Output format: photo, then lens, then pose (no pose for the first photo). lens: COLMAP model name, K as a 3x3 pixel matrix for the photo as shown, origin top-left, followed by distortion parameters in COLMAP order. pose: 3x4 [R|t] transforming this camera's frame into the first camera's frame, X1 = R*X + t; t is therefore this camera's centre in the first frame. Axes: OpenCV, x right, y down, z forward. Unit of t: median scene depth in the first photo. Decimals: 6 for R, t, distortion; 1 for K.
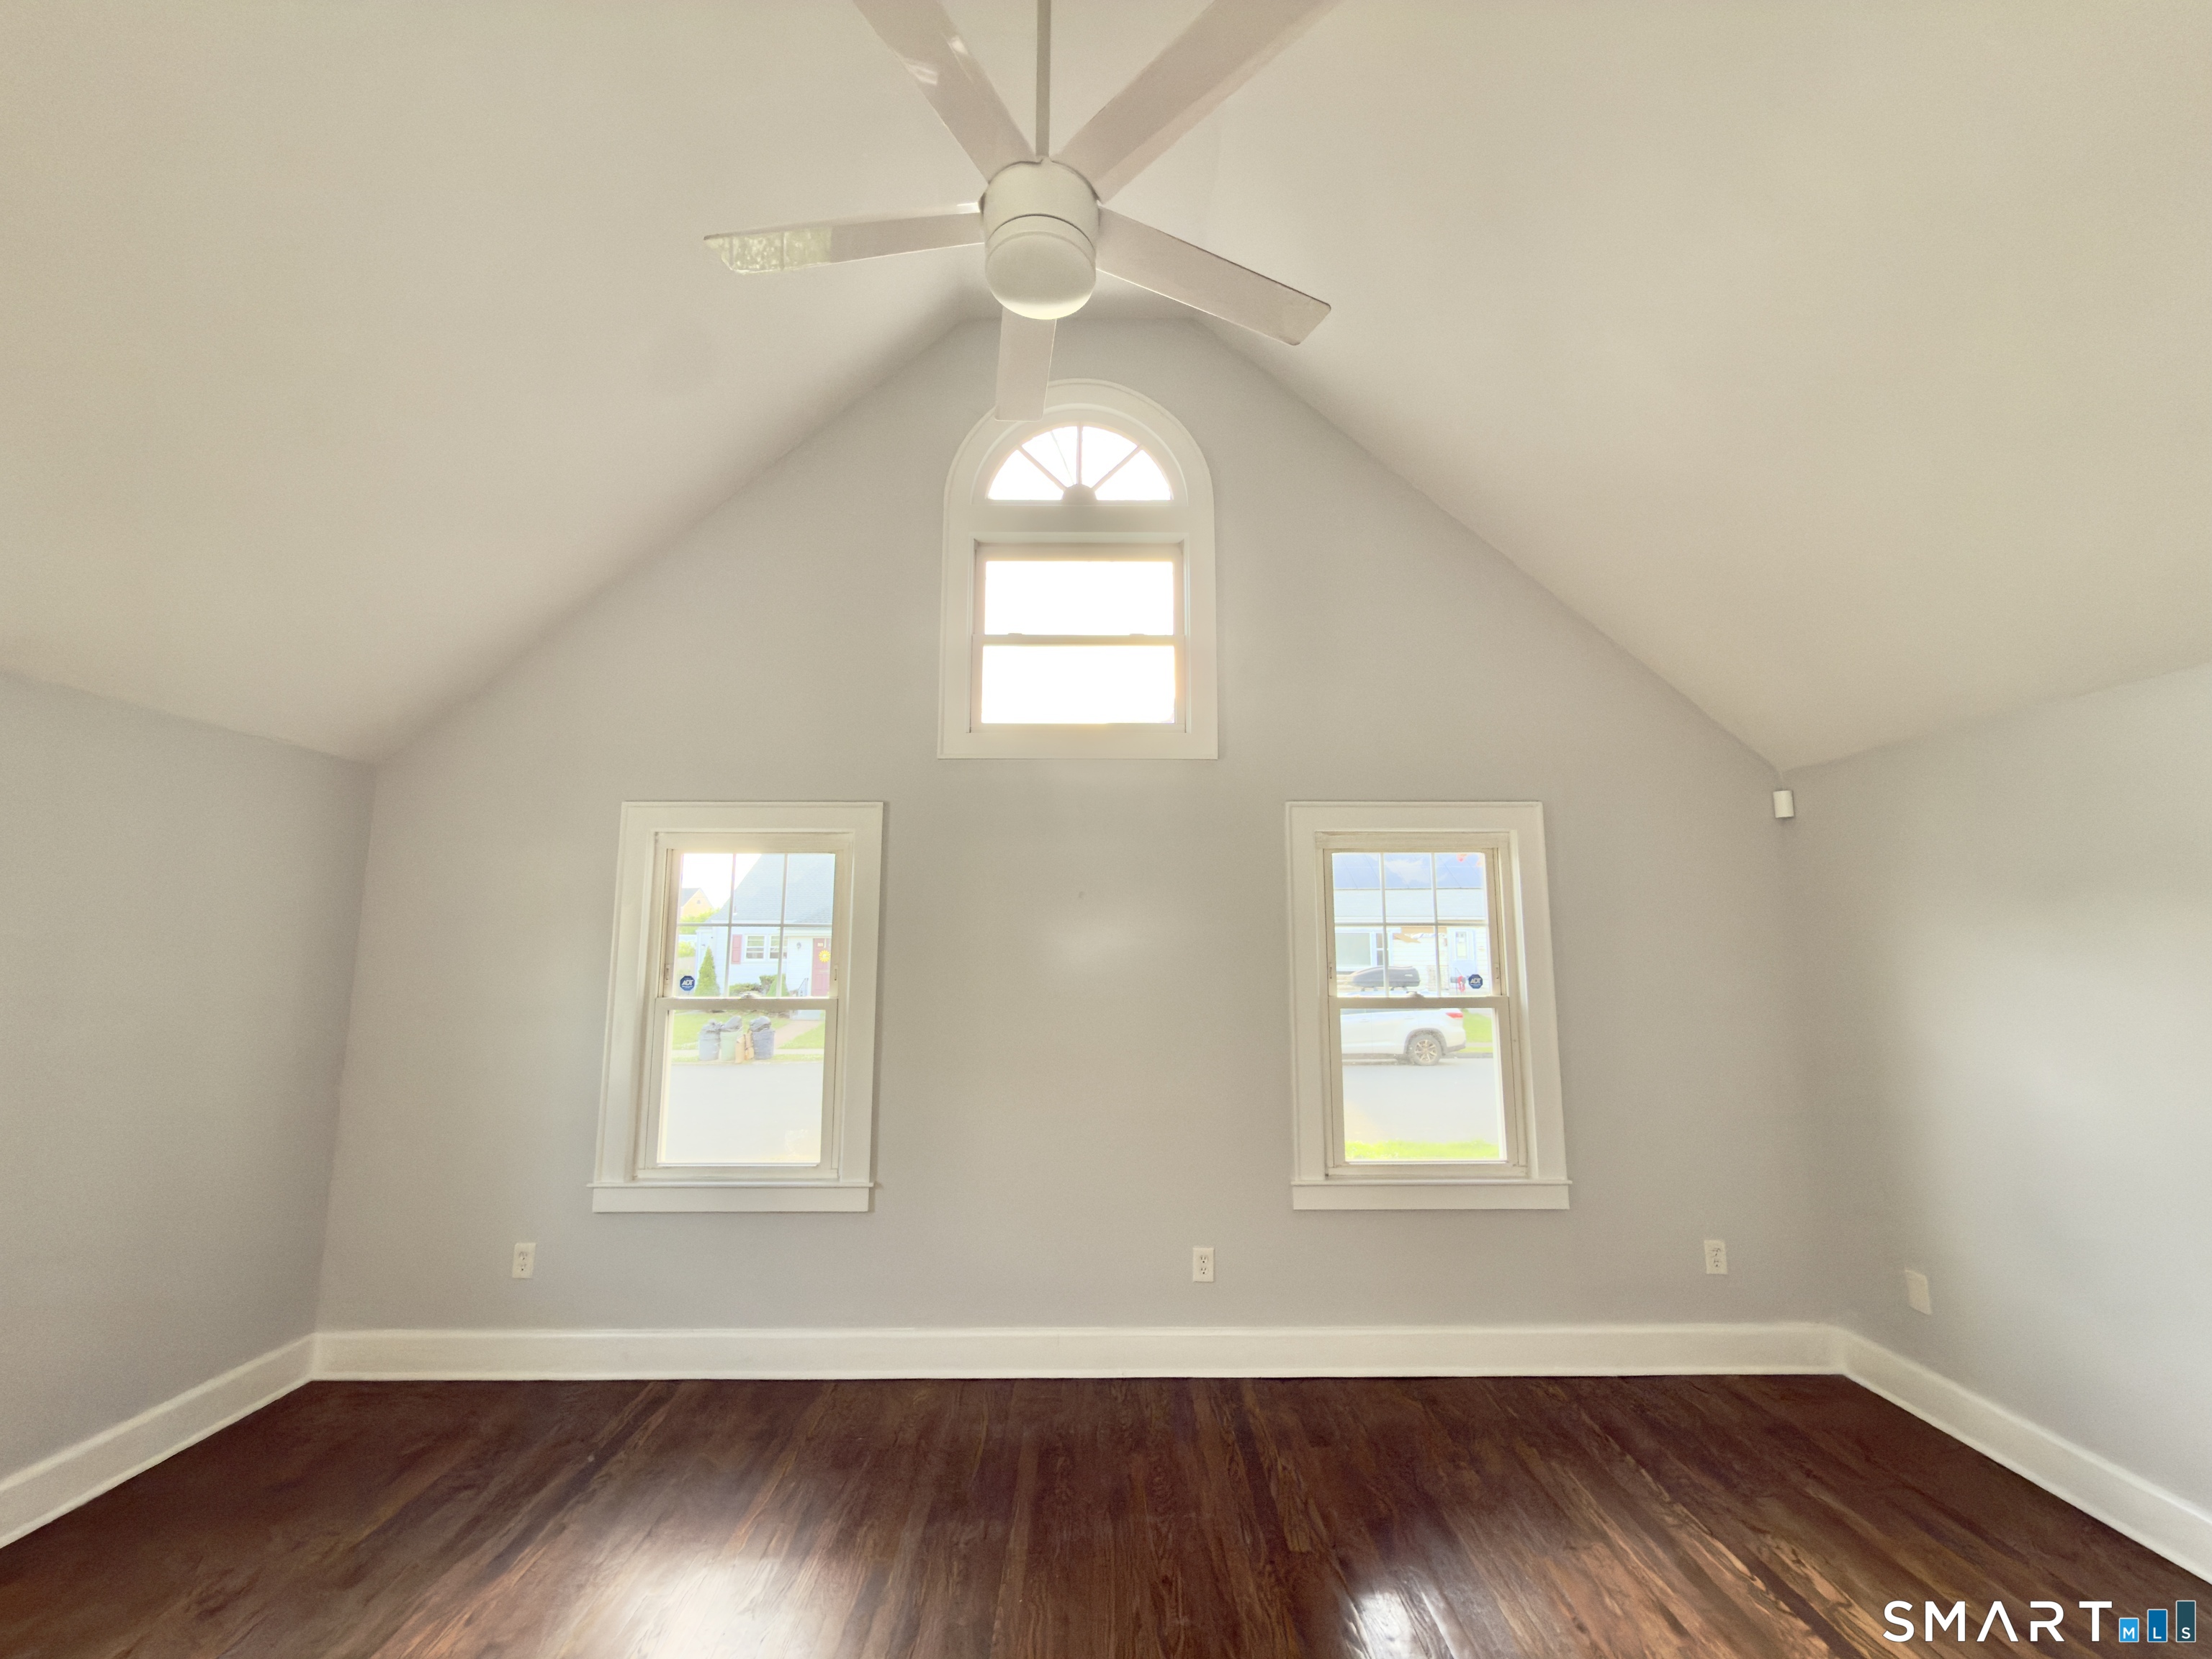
lens RADIAL K [[884.7, 0, 1106.8], [0, 884.7, 830.8], [0, 0, 1]] dist [0.000575, -0.000021]
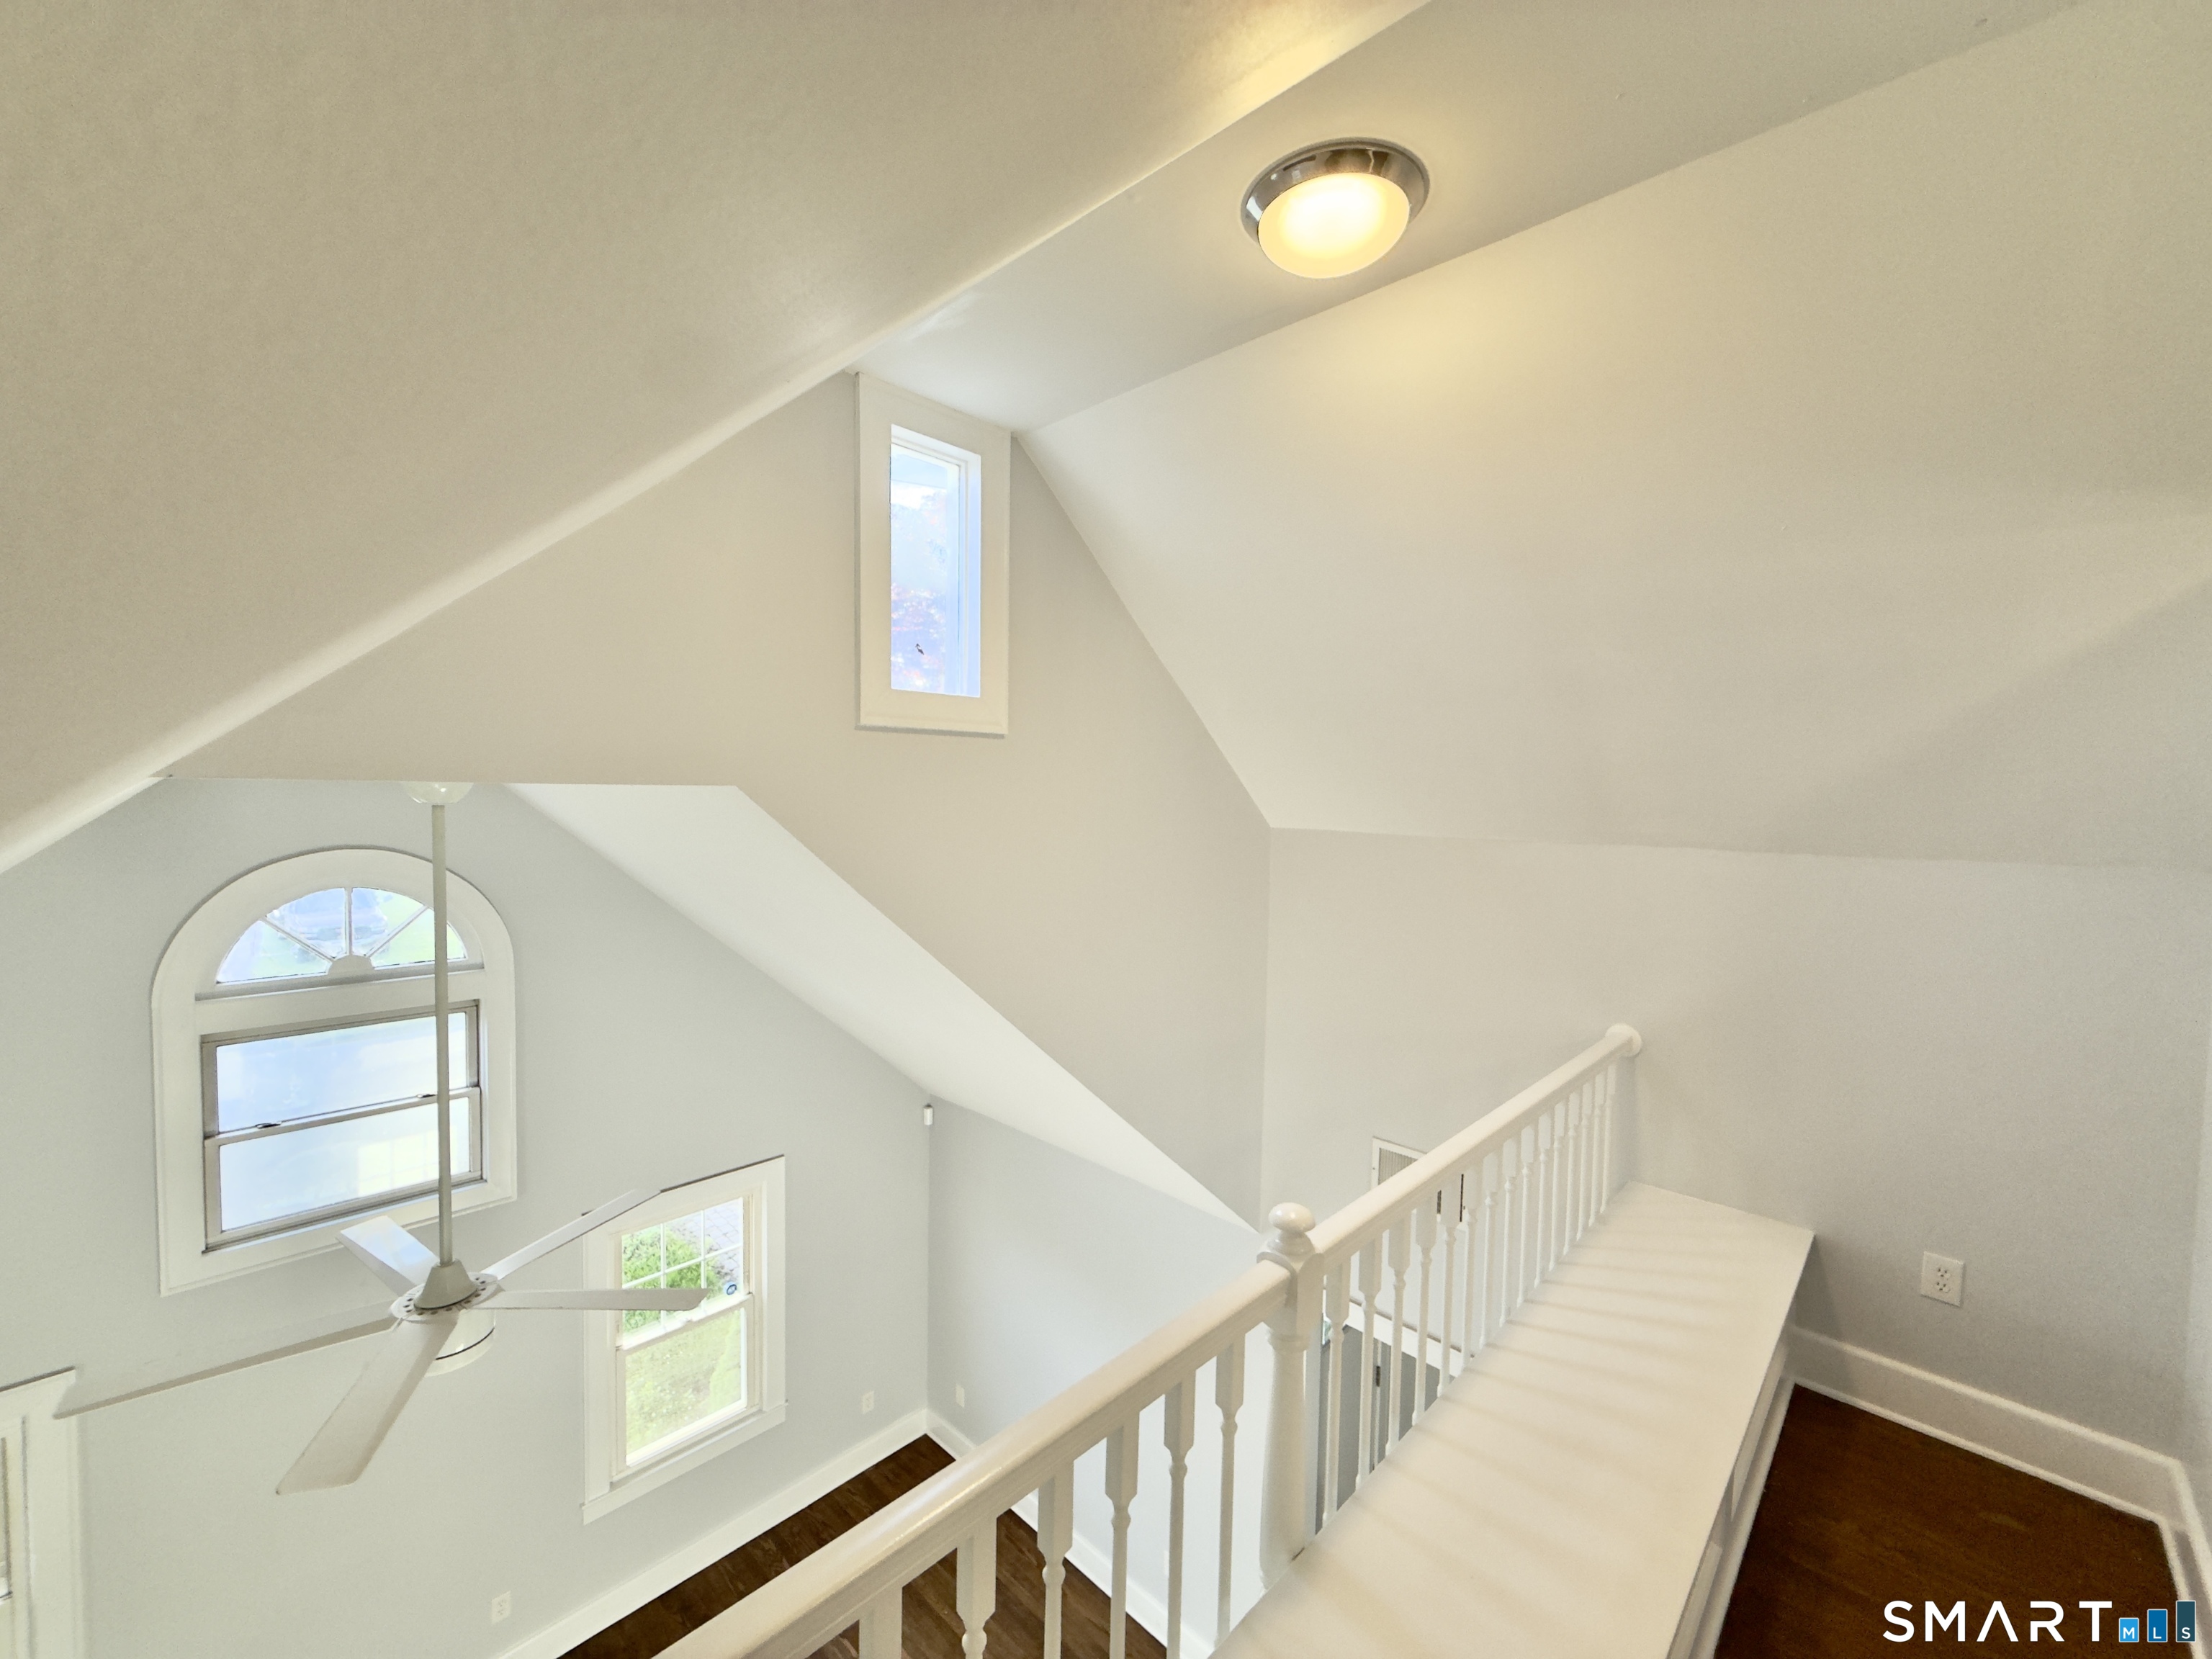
lens RADIAL K [[884.7, 0, 1106.8], [0, 884.7, 830.8], [0, 0, 1]] dist [0.000575, -0.000021]
pose [[0.700451, -0.025316, 0.713251, -0.025208], [-0.114594, 0.982415, 0.147407, -0.140090], [-0.704441, -0.184985, 0.685232, -0.041090]]
